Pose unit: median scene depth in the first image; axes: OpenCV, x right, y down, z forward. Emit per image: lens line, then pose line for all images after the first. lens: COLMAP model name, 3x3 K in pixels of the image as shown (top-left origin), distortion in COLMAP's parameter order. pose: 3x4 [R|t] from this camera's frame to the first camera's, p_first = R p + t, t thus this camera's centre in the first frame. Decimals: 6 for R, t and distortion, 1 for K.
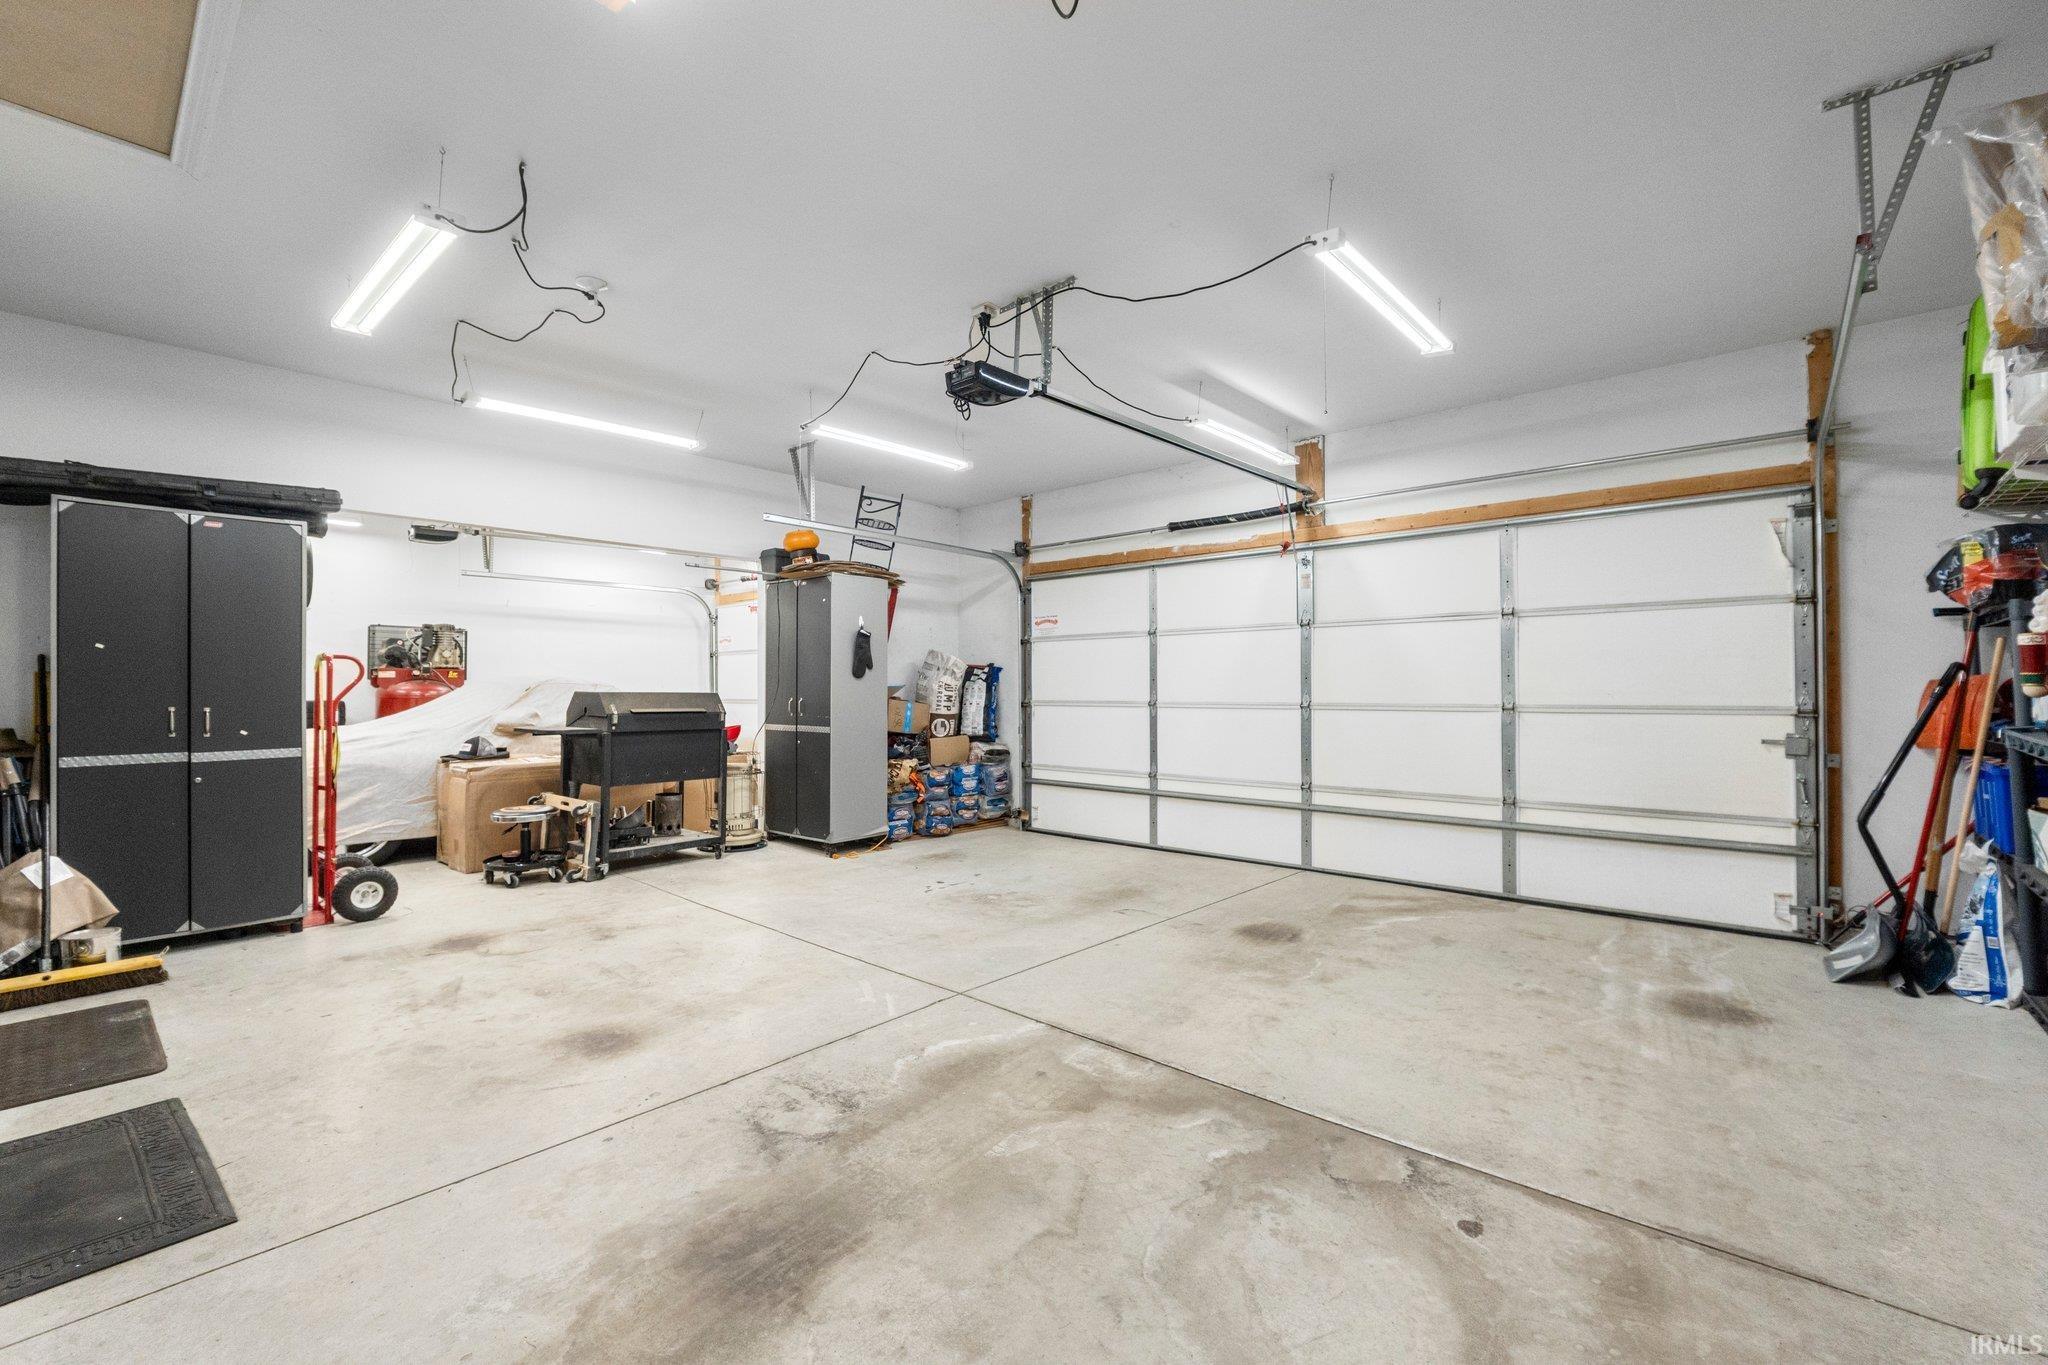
lens RADIAL K [[854.2, 0, 1021.3], [0, 854.2, 676.5], [0, 0, 1]] dist [-0.005291, -0.000627]
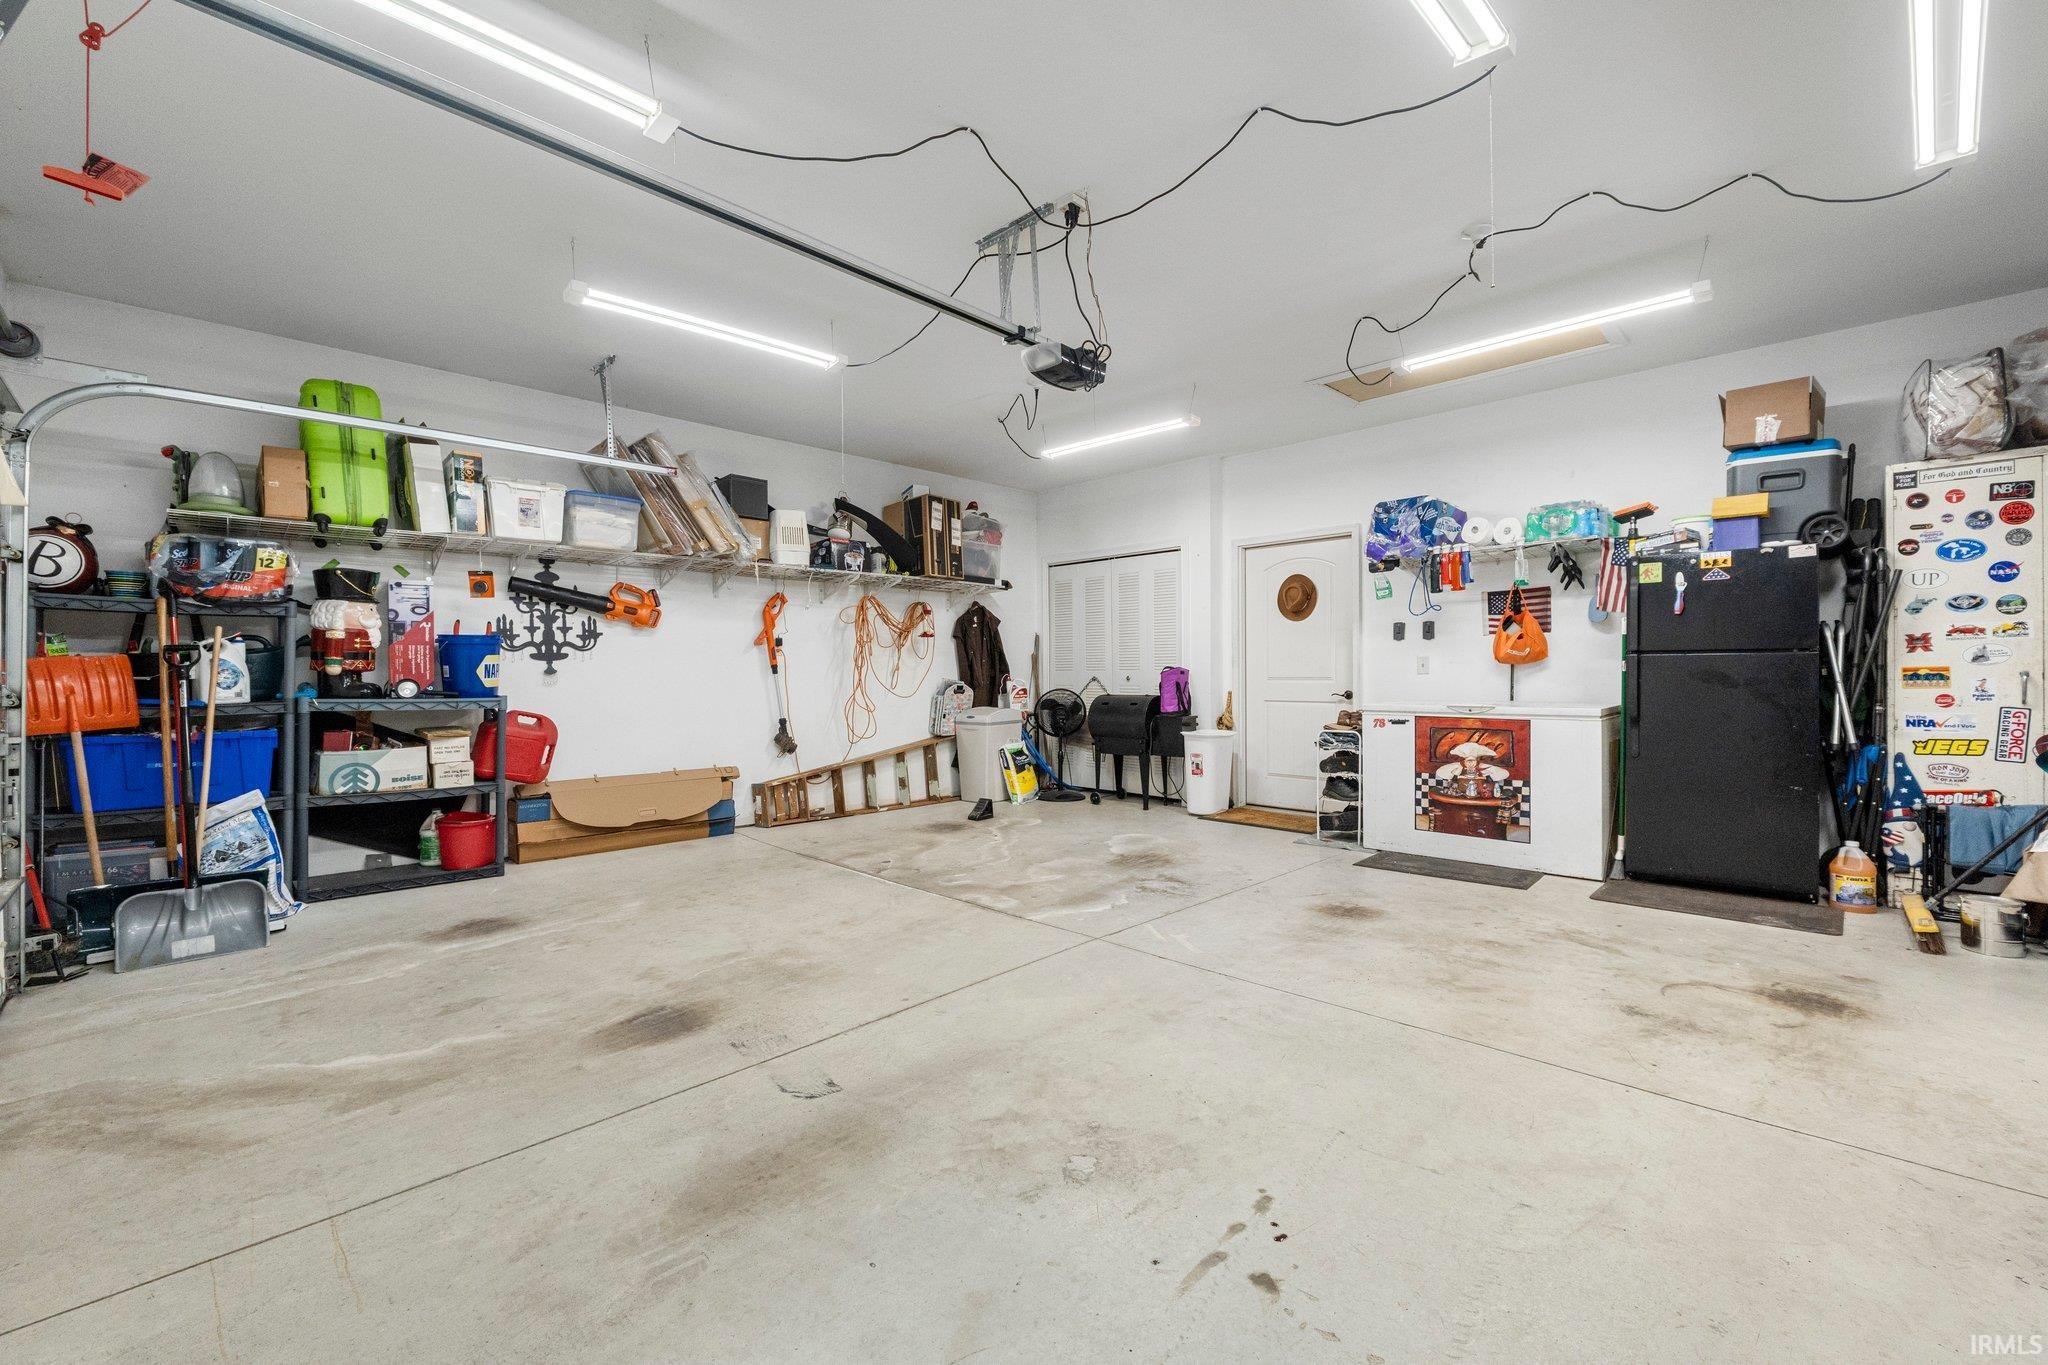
lens RADIAL K [[854.2, 0, 1021.3], [0, 854.2, 676.5], [0, 0, 1]] dist [-0.005291, -0.000627]
pose [[-0.997927, 0.008432, 0.063797, -0.041070], [0.007802, 0.999918, -0.010106, 0.040503], [-0.063877, -0.009587, -0.997912, 1.820187]]
